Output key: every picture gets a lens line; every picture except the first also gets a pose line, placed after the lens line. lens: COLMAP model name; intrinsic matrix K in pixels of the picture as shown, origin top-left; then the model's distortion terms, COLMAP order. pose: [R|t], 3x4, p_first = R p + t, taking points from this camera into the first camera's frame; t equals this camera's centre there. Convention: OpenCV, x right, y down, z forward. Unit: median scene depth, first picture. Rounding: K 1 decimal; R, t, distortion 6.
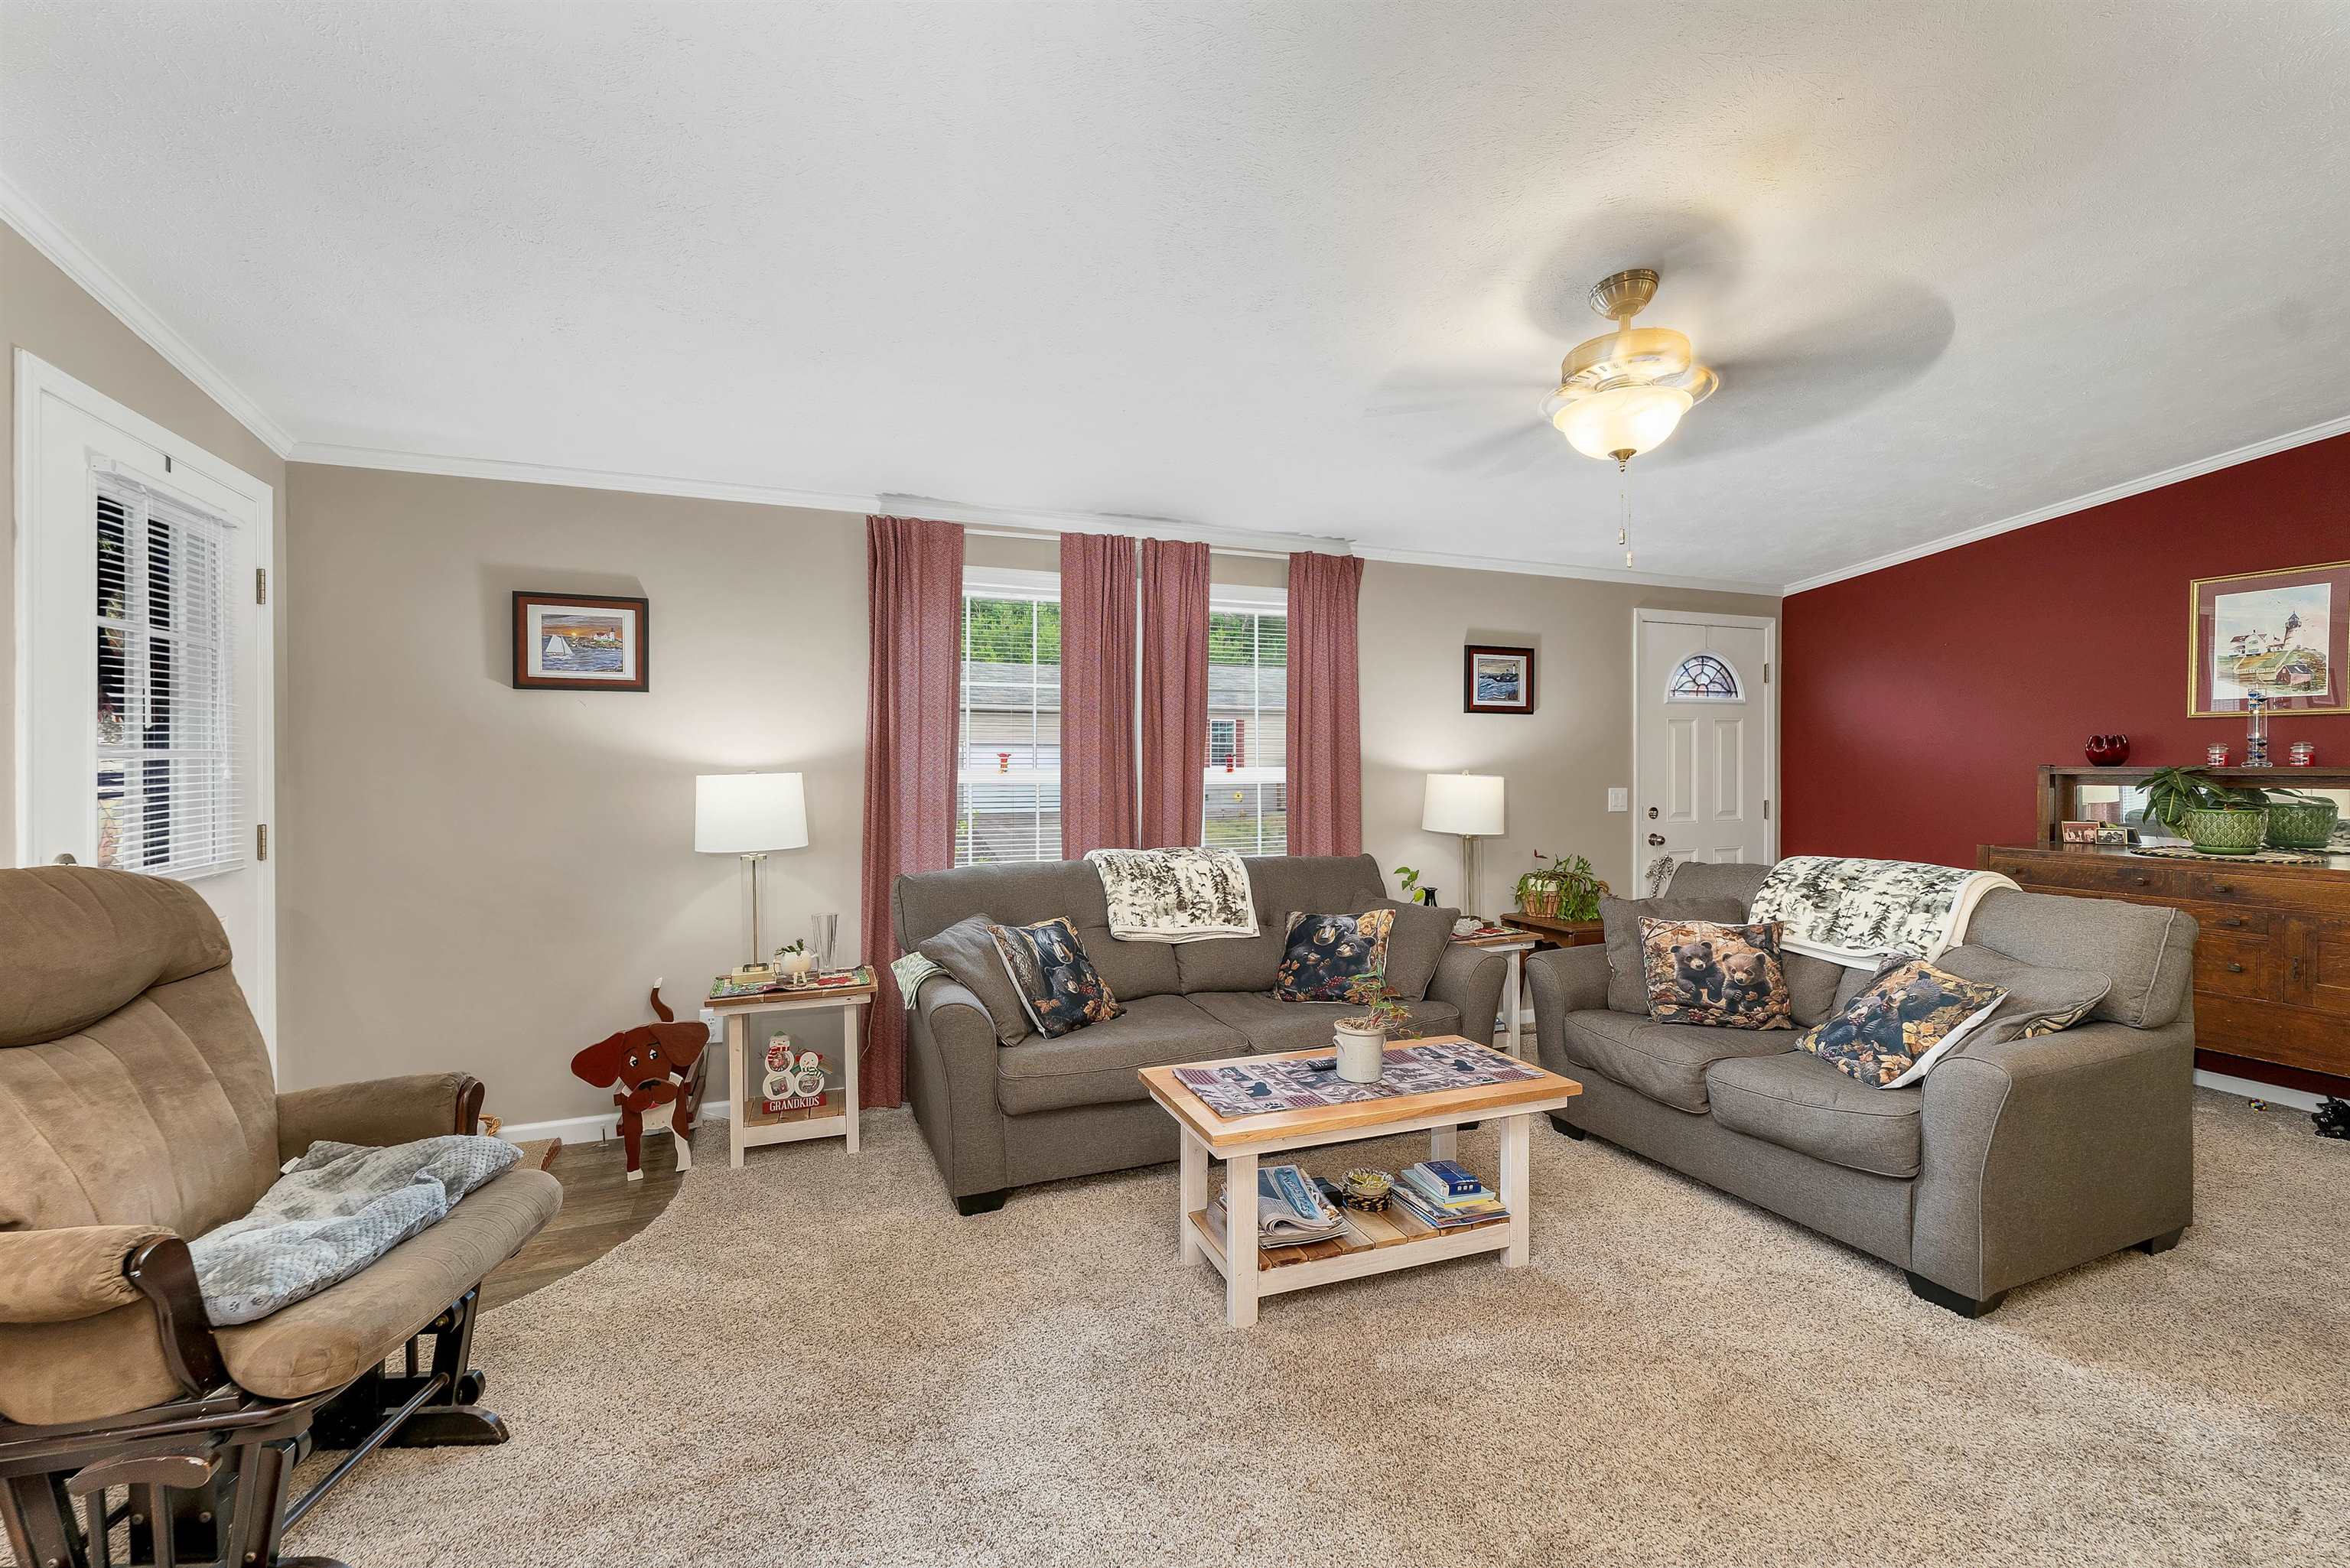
lens RADIAL K [[977.7, 0, 1169.8], [0, 977.7, 782.3], [0, 0, 1]] dist [0.000509, -0.000081]
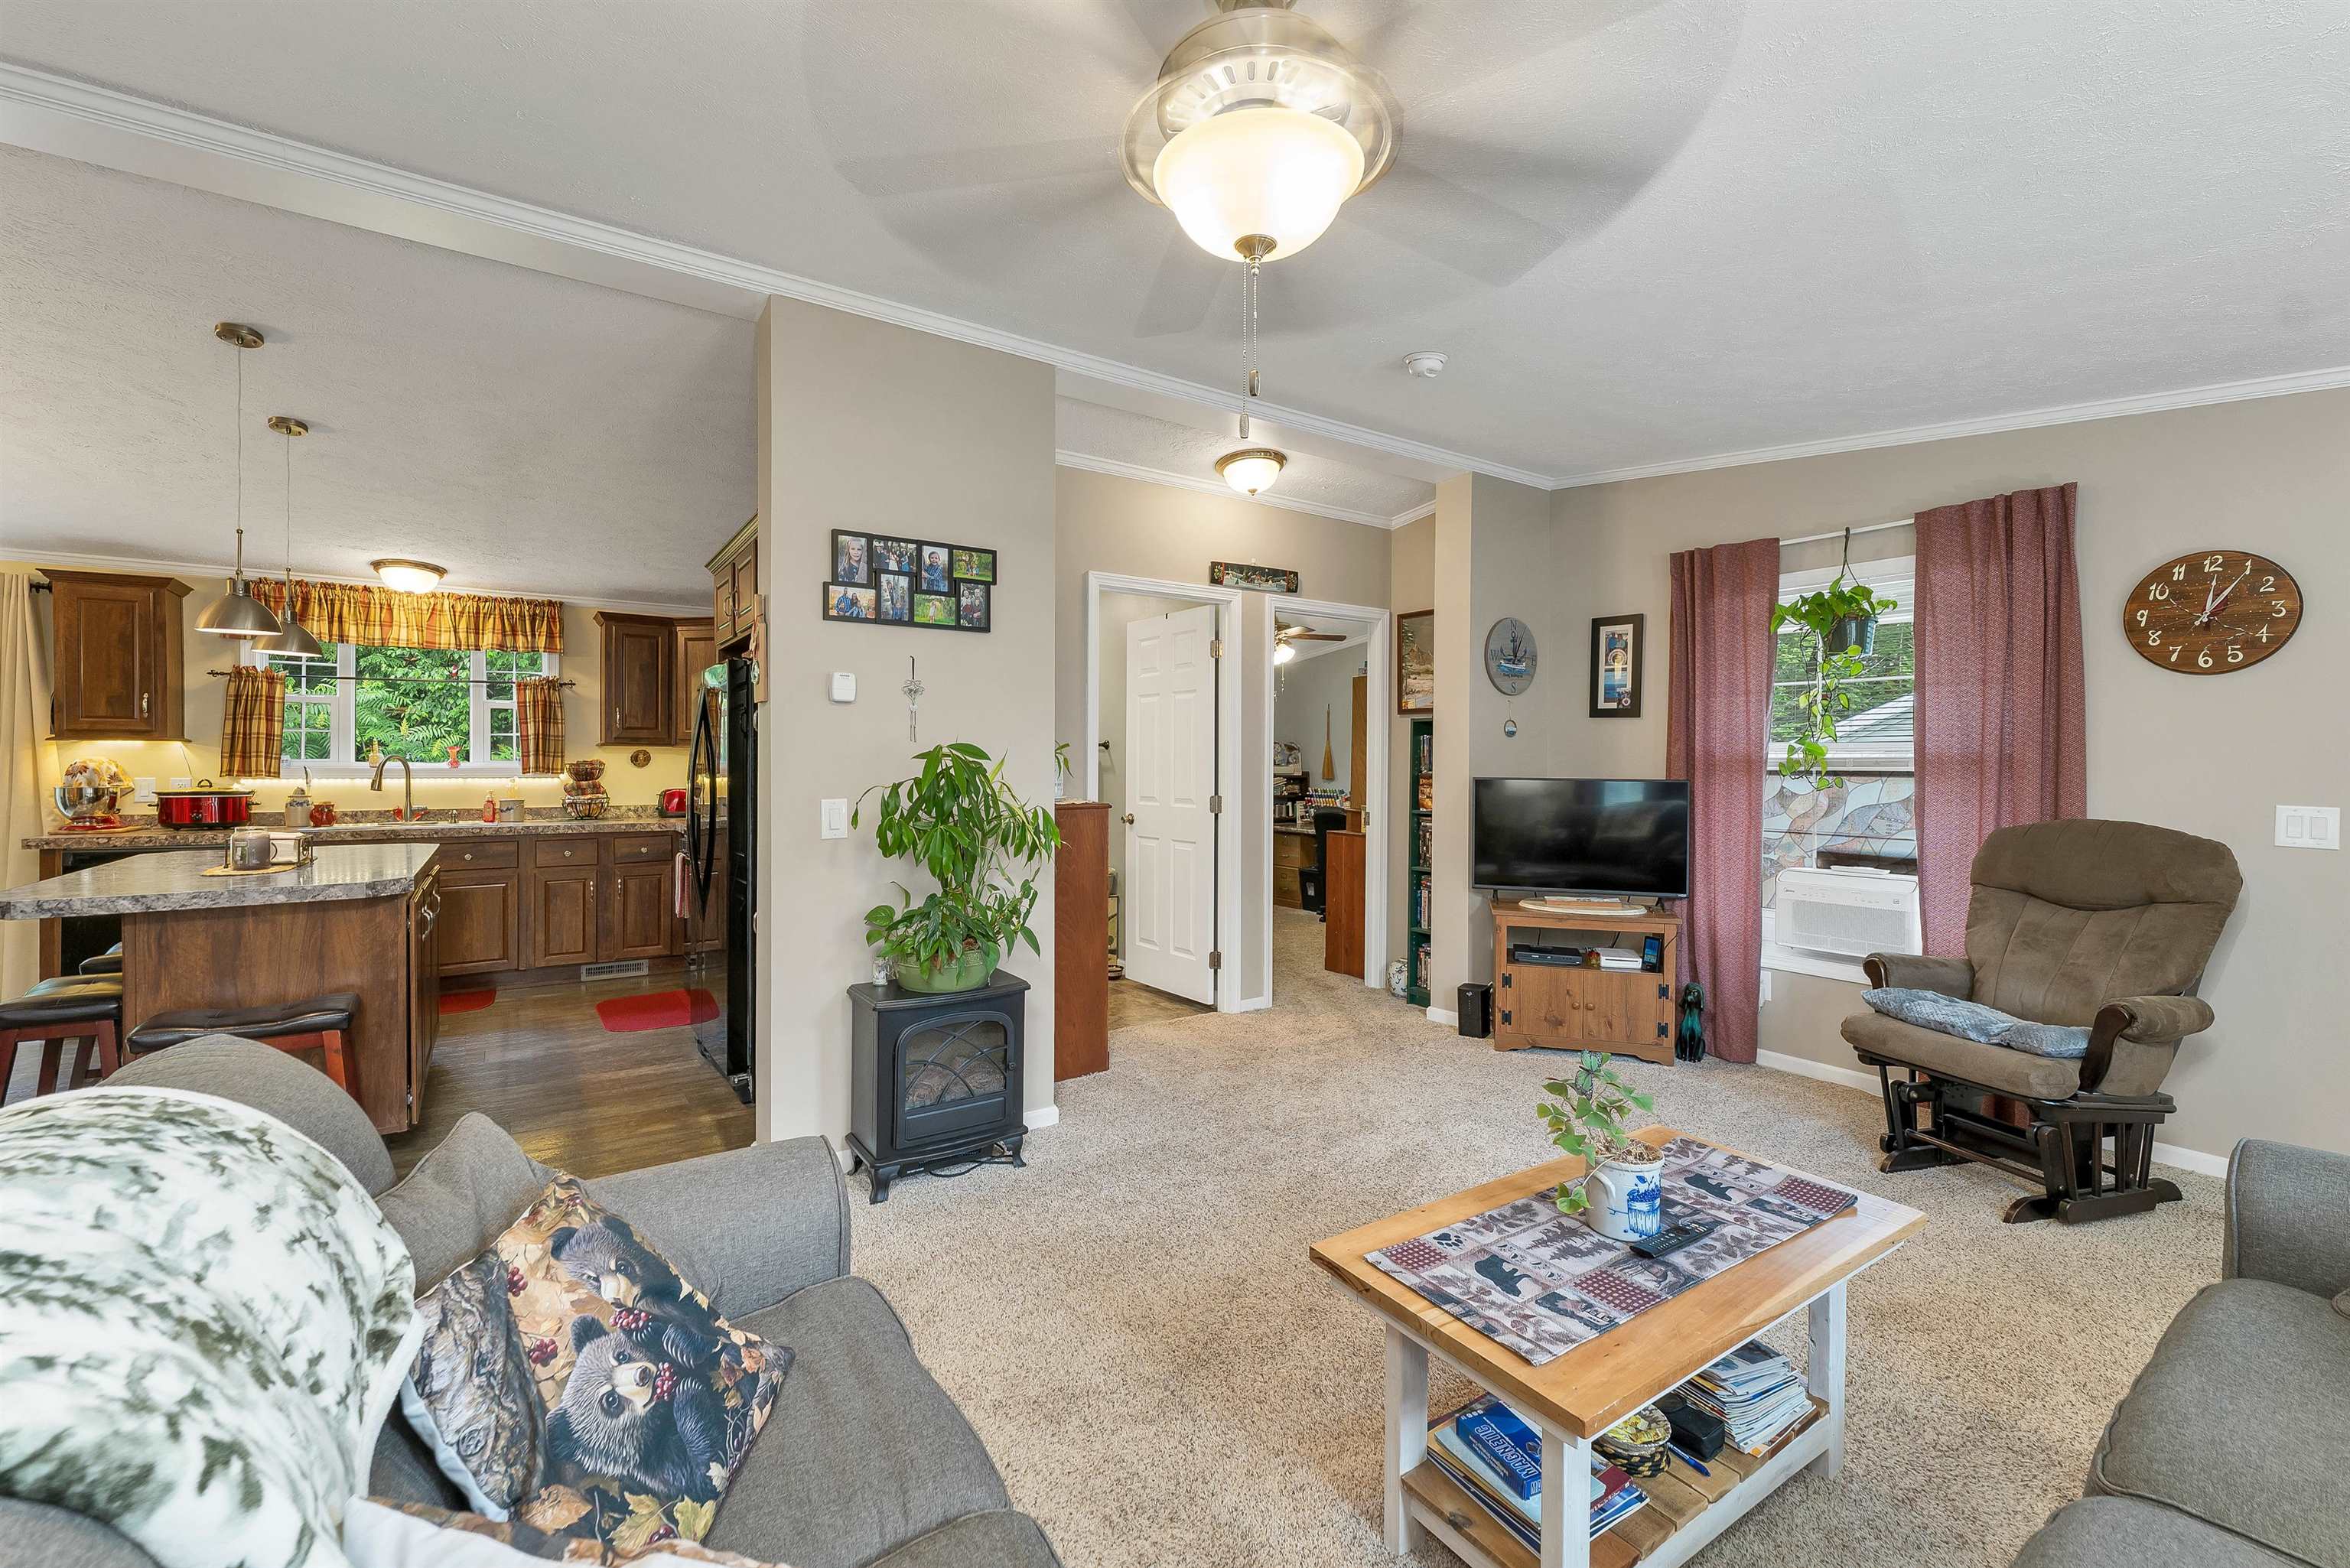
lens RADIAL K [[977.7, 0, 1183.0], [0, 977.7, 775.2], [0, 0, 1]] dist [0.000509, -0.000081]
pose [[-0.977945, 0.002083, -0.208850, 0.625759], [-0.002058, 0.999806, 0.019606, -0.025263], [0.208850, 0.019603, -0.977751, 1.576014]]
